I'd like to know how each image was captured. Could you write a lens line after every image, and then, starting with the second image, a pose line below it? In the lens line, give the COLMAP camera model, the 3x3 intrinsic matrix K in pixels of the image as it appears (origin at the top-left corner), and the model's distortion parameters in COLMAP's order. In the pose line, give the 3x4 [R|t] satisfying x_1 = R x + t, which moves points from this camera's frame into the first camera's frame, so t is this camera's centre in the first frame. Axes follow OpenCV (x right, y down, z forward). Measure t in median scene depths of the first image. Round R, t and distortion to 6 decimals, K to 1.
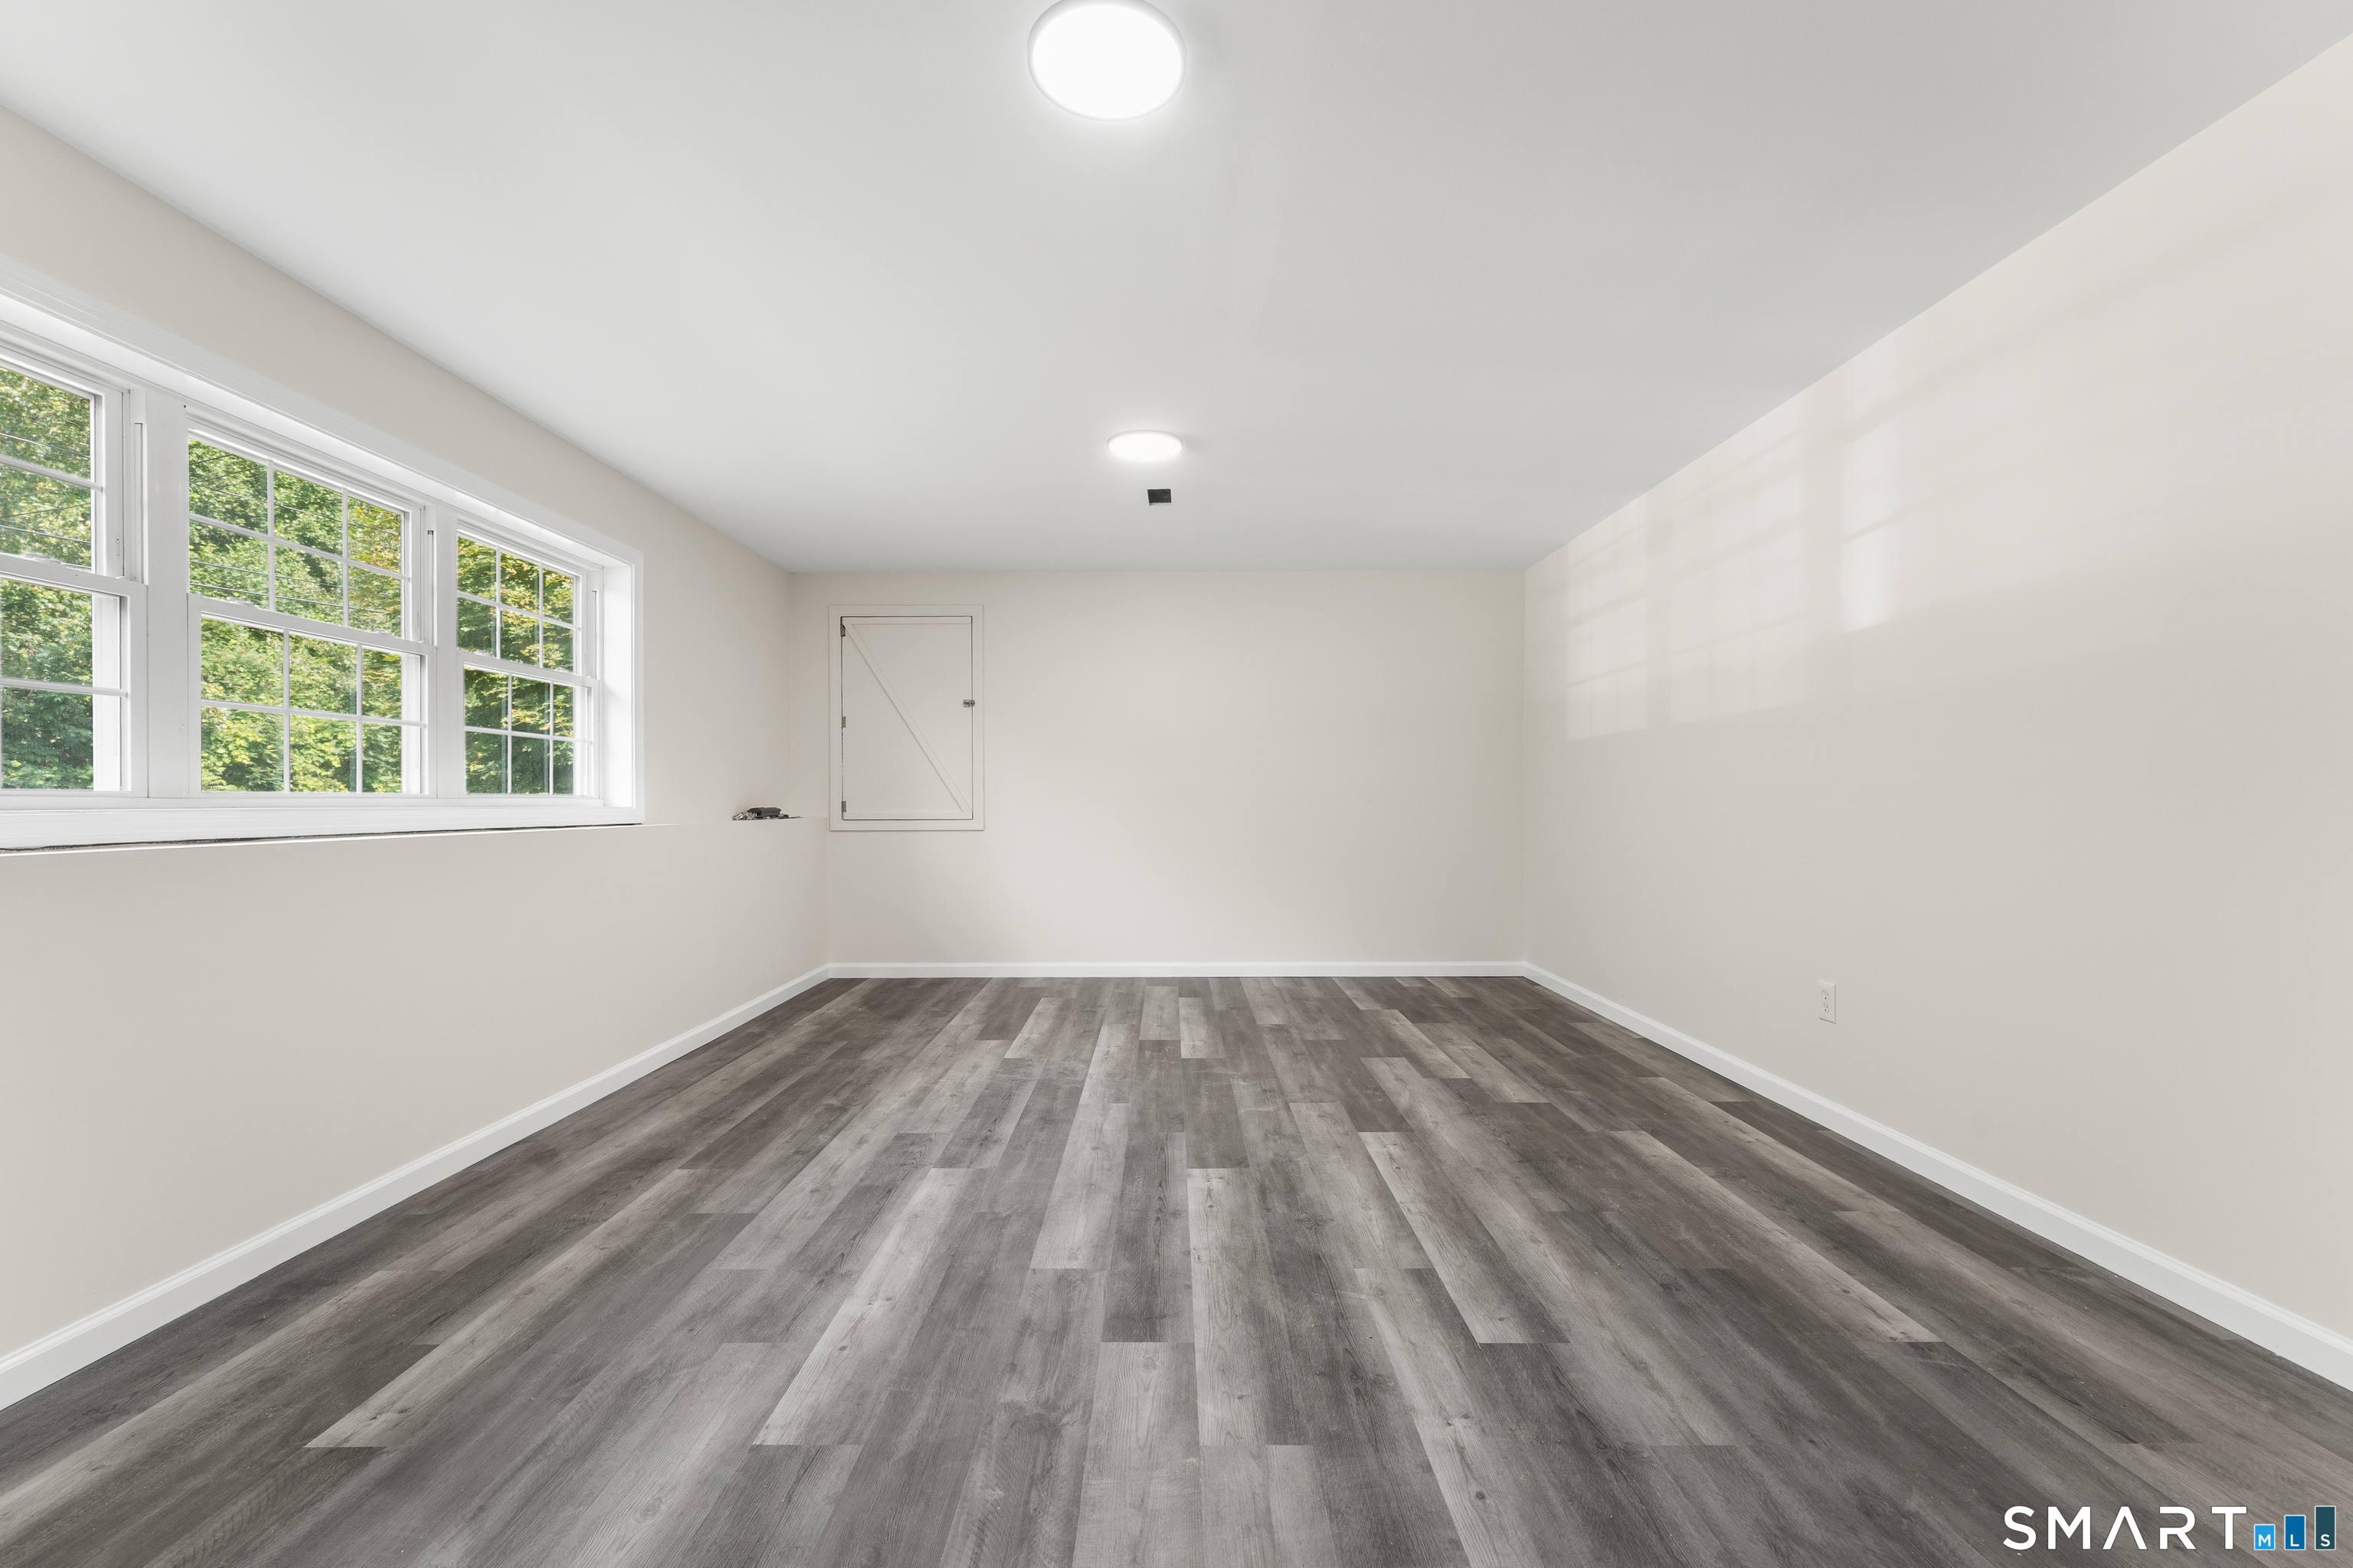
lens RADIAL K [[993.7, 0, 1173.1], [0, 993.7, 809.2], [0, 0, 1]] dist [-0.001294, -0.000061]
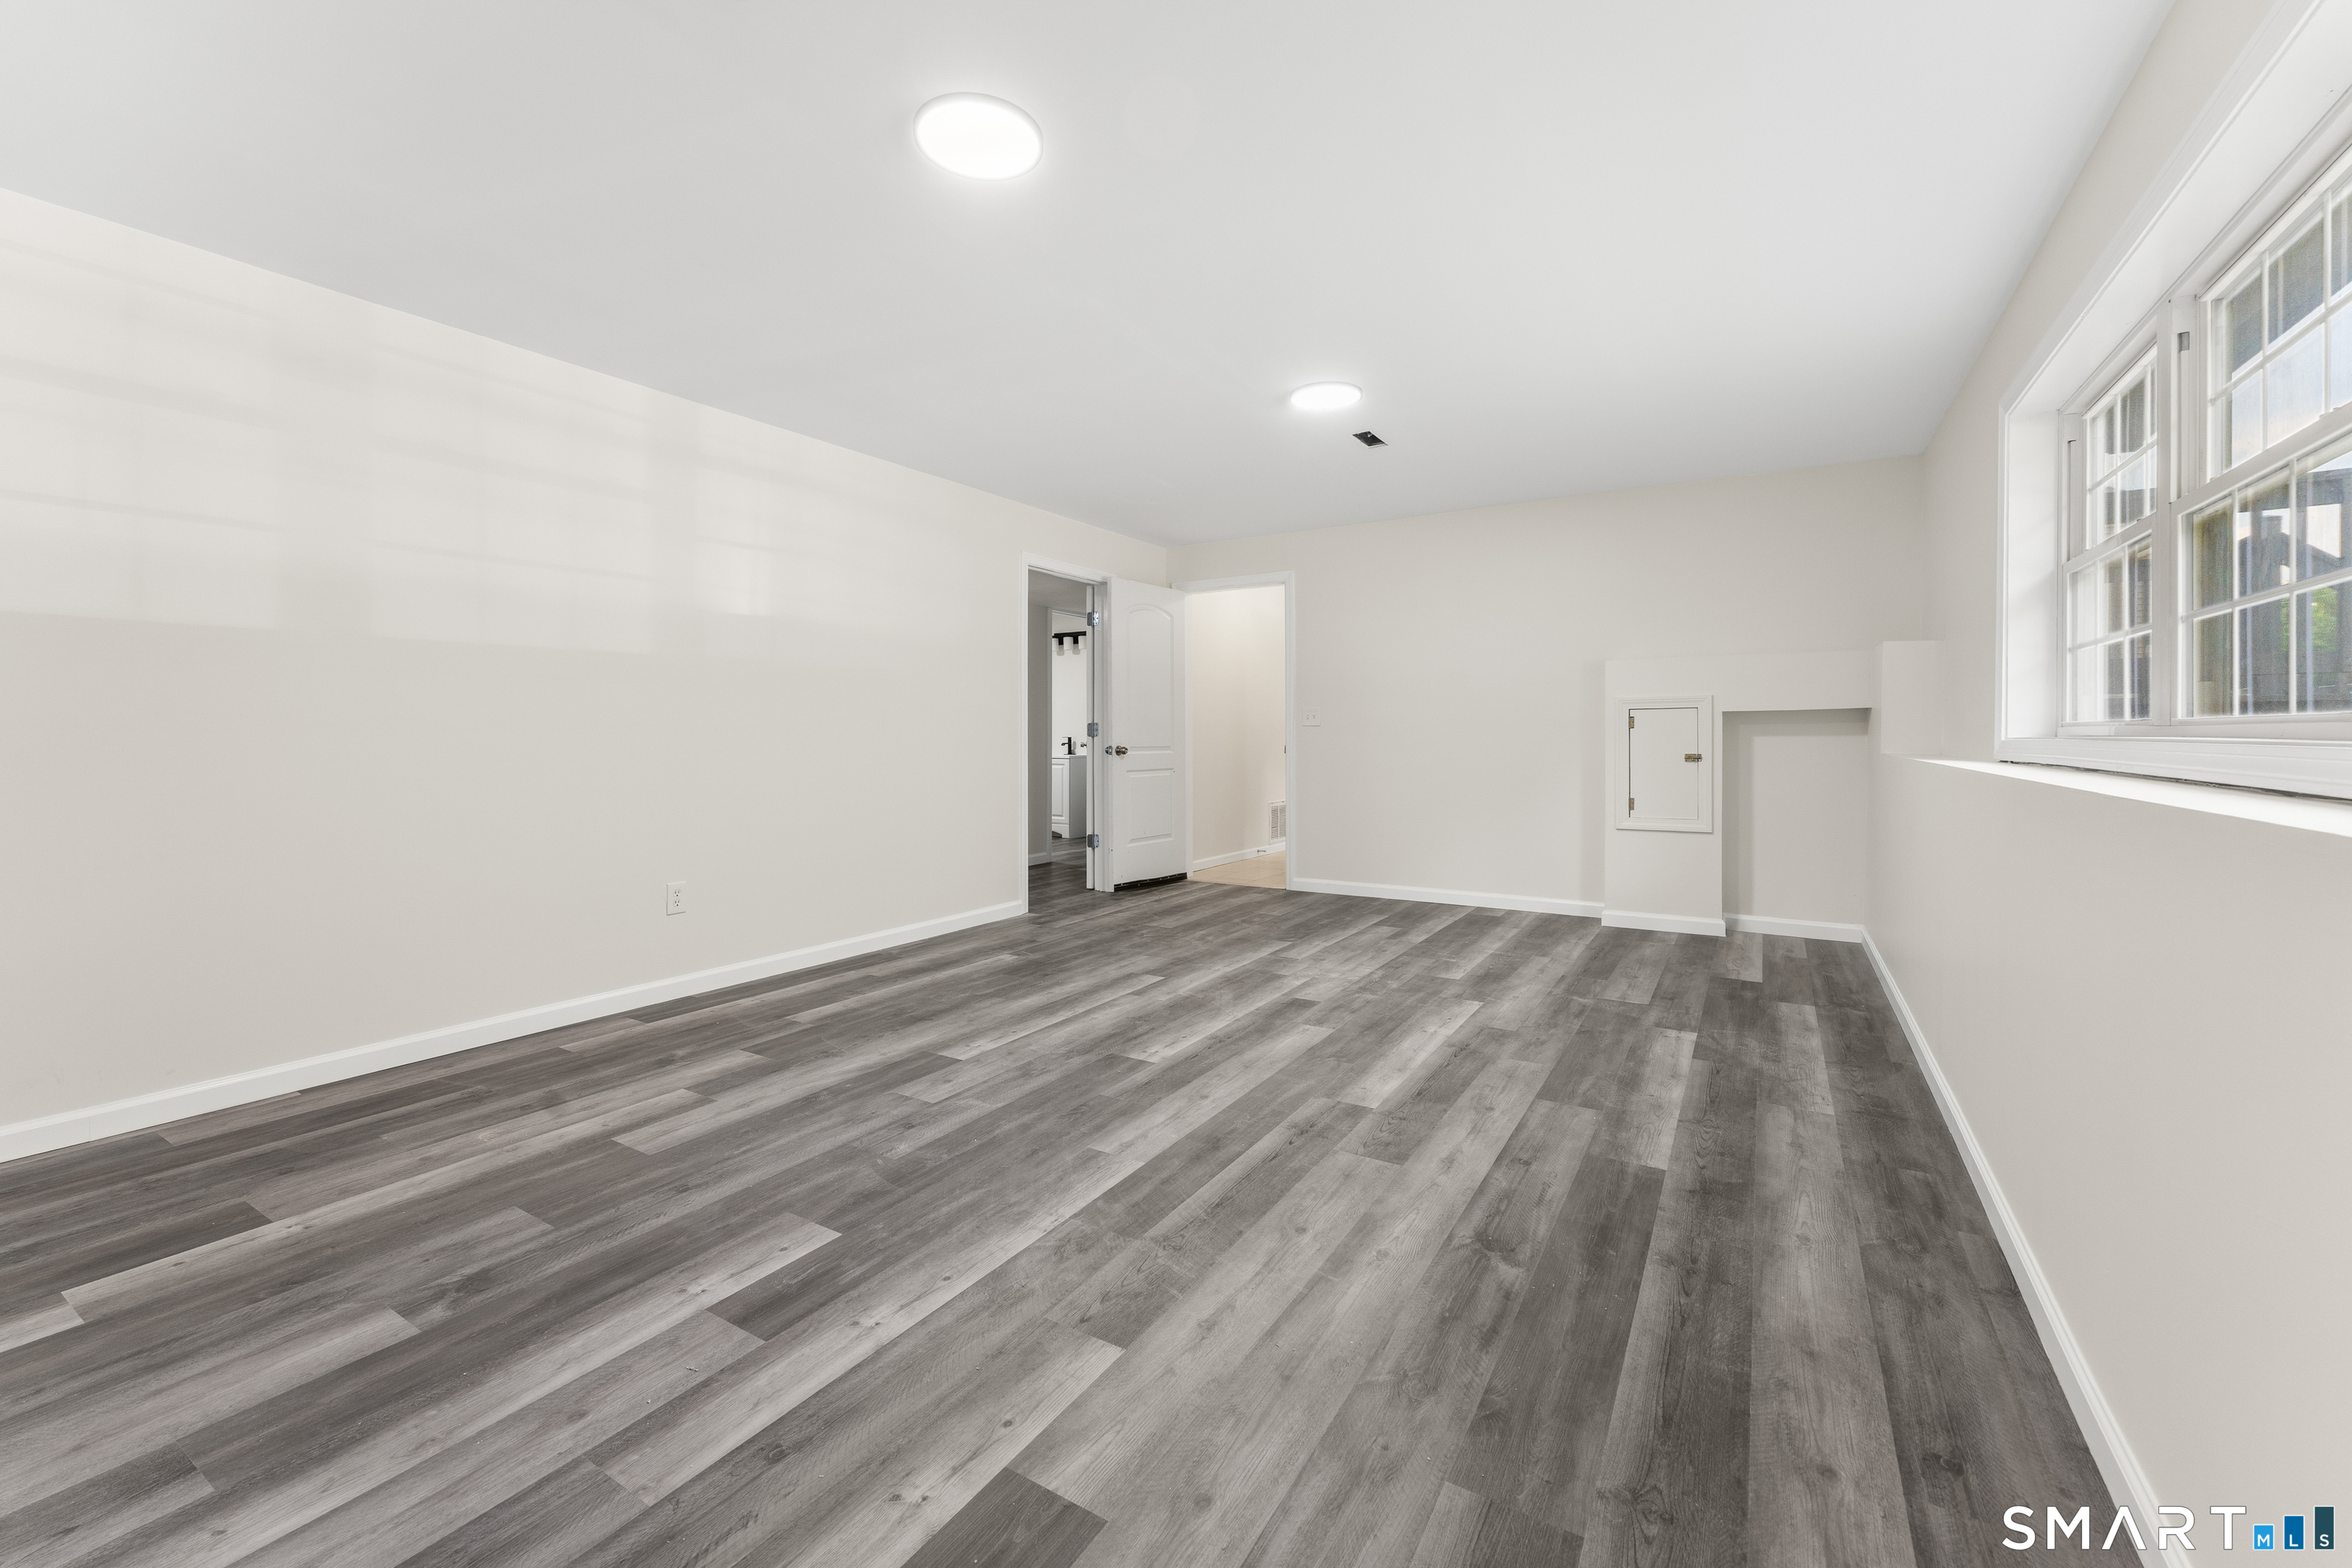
lens RADIAL K [[944.9, 0, 1176.7], [0, 944.9, 764.6], [0, 0, 1]] dist [-0.000791, -0.000068]
pose [[-0.848536, -0.011764, 0.529006, -0.552614], [0.009712, 0.999238, 0.037799, -0.014497], [-0.529048, 0.037212, -0.847776, 1.835994]]
